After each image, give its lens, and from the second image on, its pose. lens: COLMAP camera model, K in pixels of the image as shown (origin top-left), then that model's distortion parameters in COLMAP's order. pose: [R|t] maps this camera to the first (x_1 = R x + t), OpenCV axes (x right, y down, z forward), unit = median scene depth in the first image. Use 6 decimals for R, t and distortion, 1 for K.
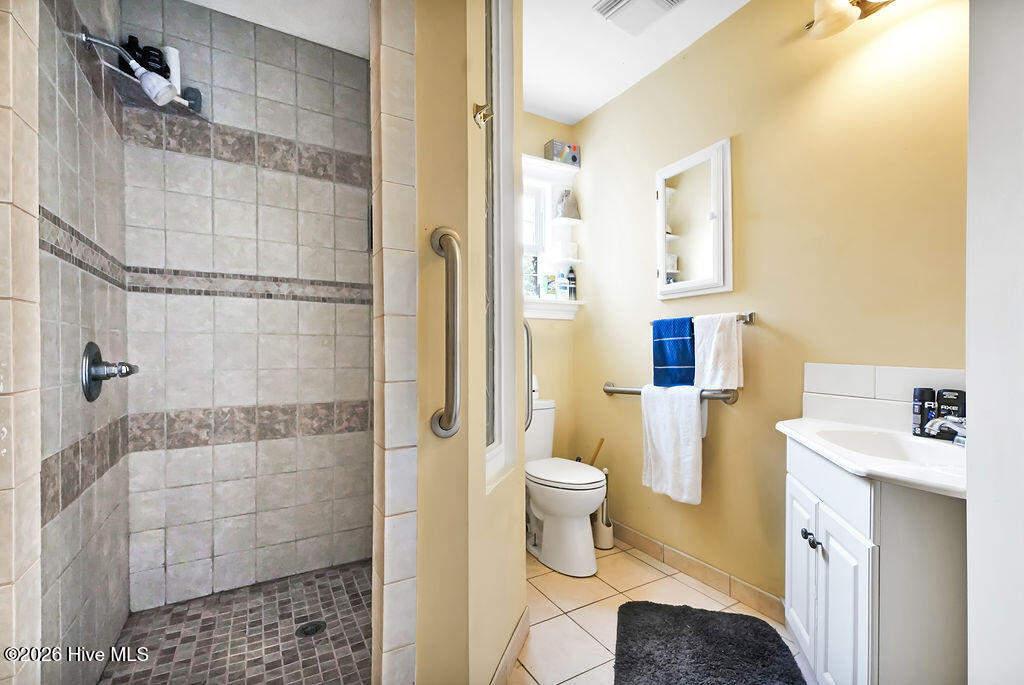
lens RADIAL K [[453.8, 0, 511.4], [0, 453.8, 340.3], [0, 0, 1]] dist [0.039737, -0.000237]
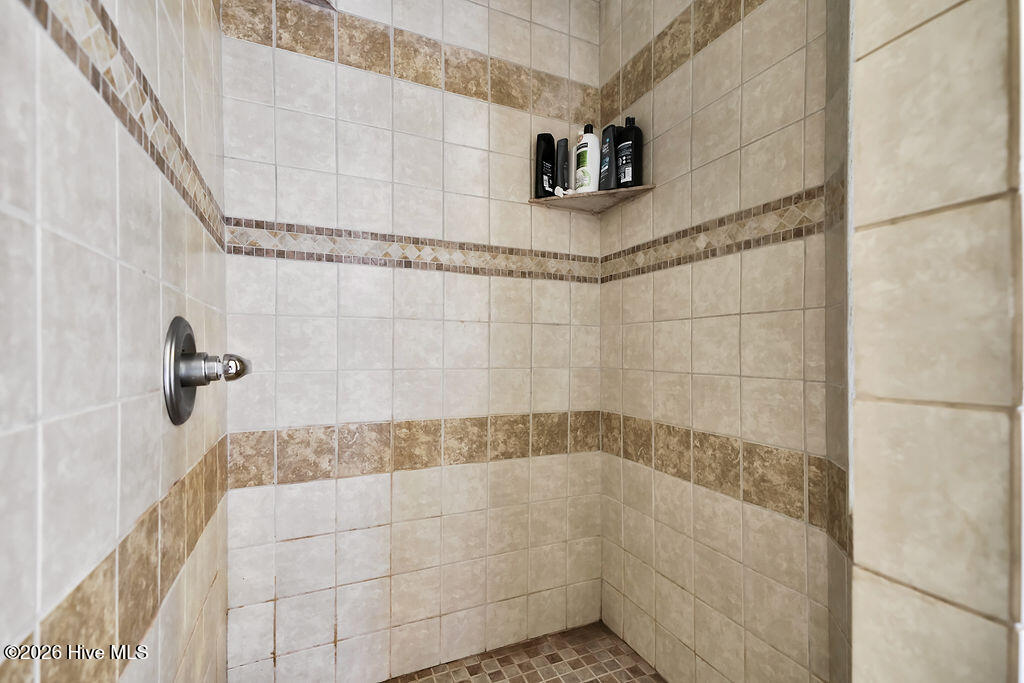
lens RADIAL K [[453.8, 0, 511.4], [0, 453.8, 339.3], [0, 0, 1]] dist [0.039737, -0.000237]
pose [[0.994107, -0.003845, -0.108332, -0.312524], [0.003070, 0.999968, -0.007323, 0.024435], [0.108357, 0.006947, 0.994088, 0.347868]]
